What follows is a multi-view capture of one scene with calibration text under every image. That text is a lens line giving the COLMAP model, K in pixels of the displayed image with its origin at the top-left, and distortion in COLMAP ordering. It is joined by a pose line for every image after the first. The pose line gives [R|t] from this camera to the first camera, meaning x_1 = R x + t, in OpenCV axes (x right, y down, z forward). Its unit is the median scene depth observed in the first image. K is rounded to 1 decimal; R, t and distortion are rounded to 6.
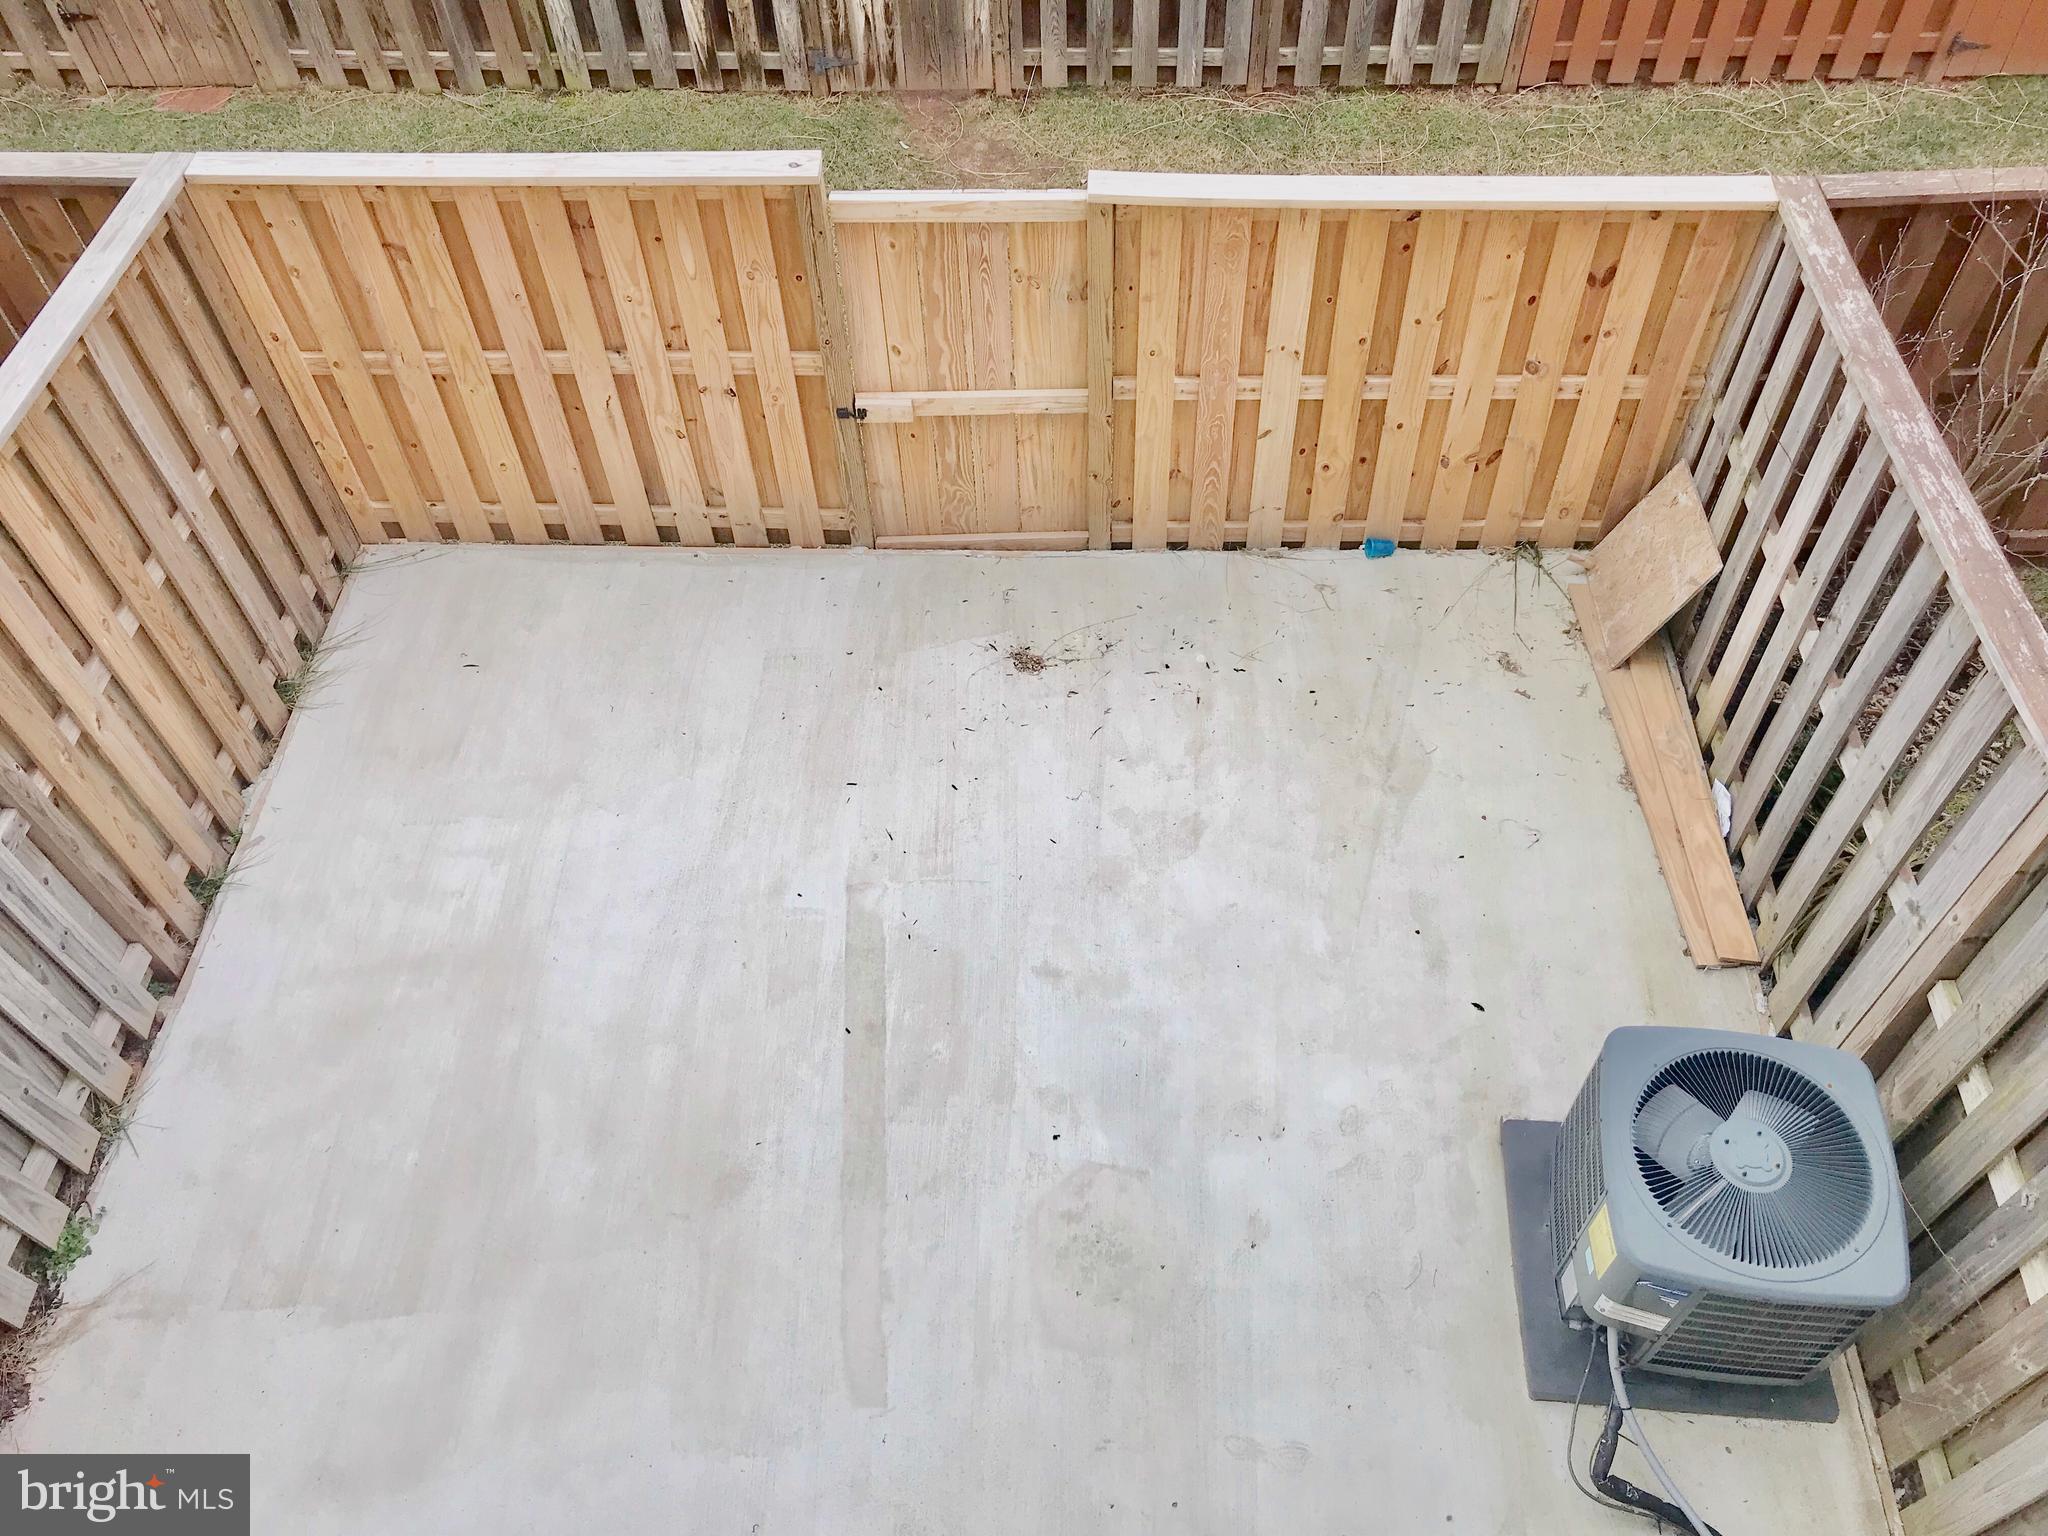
lens RADIAL K [[1715.7, 0, 991.6], [0, 1715.7, 766.1], [0, 0, 1]] dist [0.124008, -0.352576]
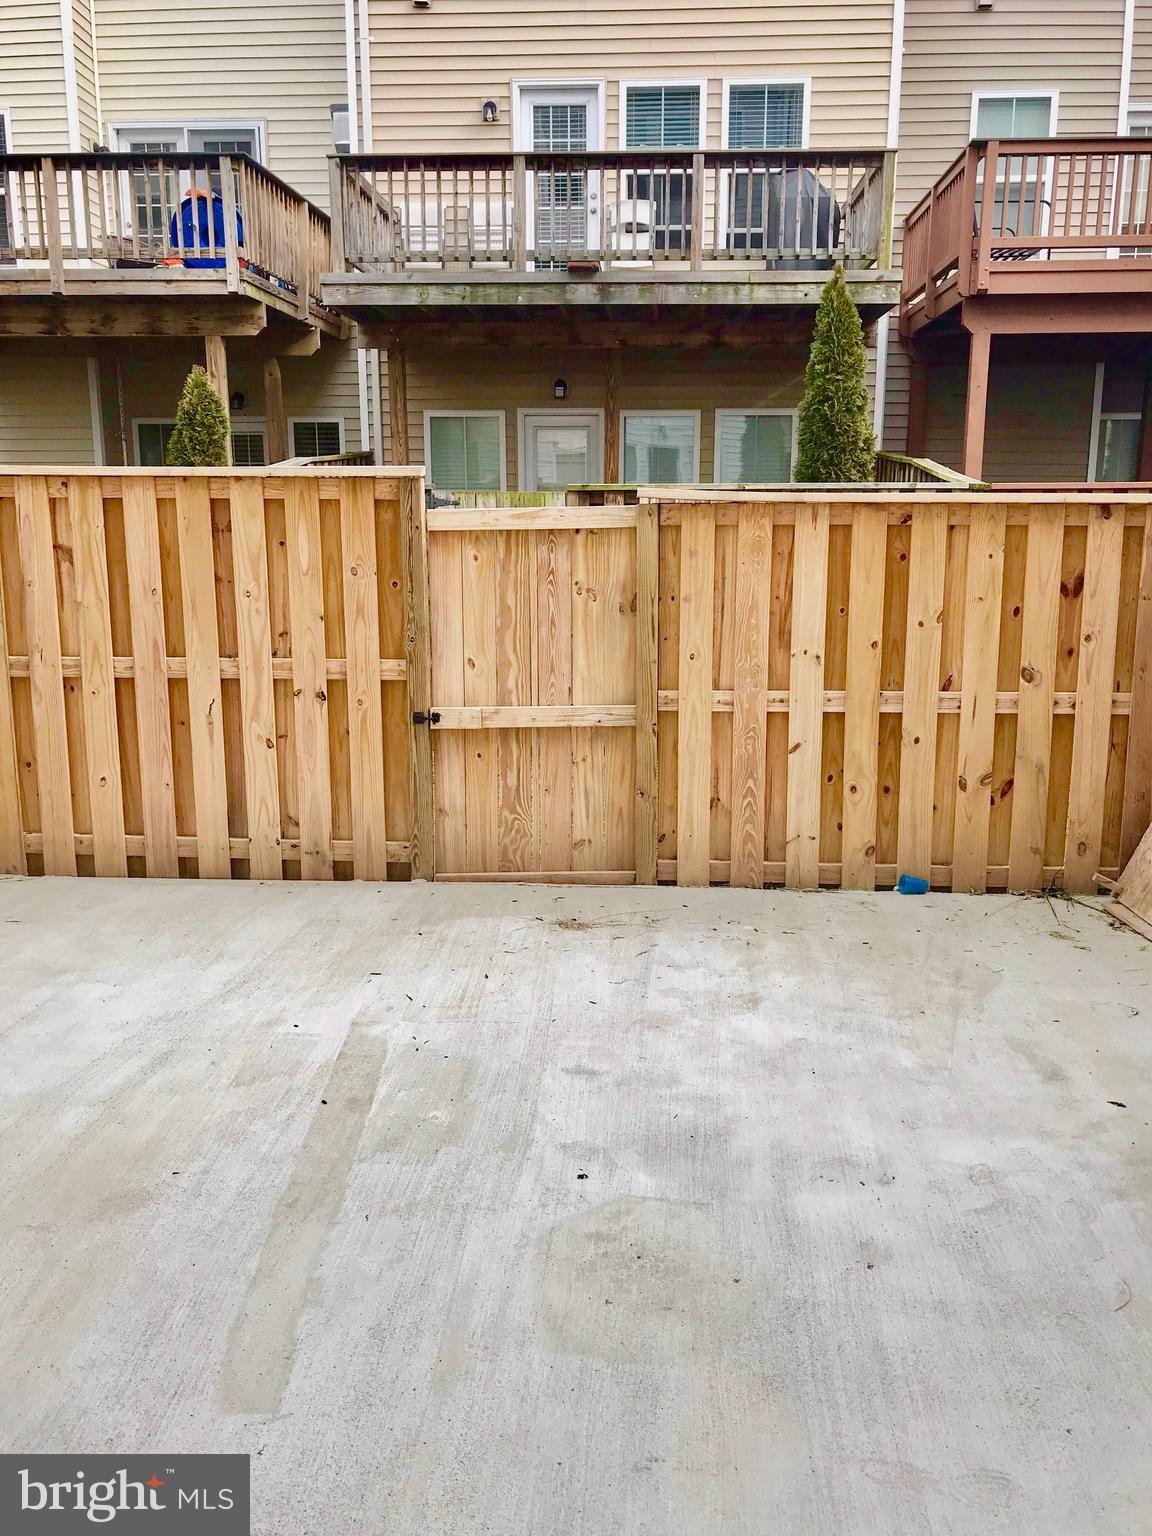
lens RADIAL K [[1286.8, 0, 576.0], [0, 1286.8, 768.0], [0, 0, 1]] dist [0.124008, -0.352576]
pose [[0.998882, 0.046144, -0.010234, 0.027701], [-0.040994, 0.738033, -0.673518, 0.396290], [-0.023526, 0.673185, 0.739100, 0.413684]]
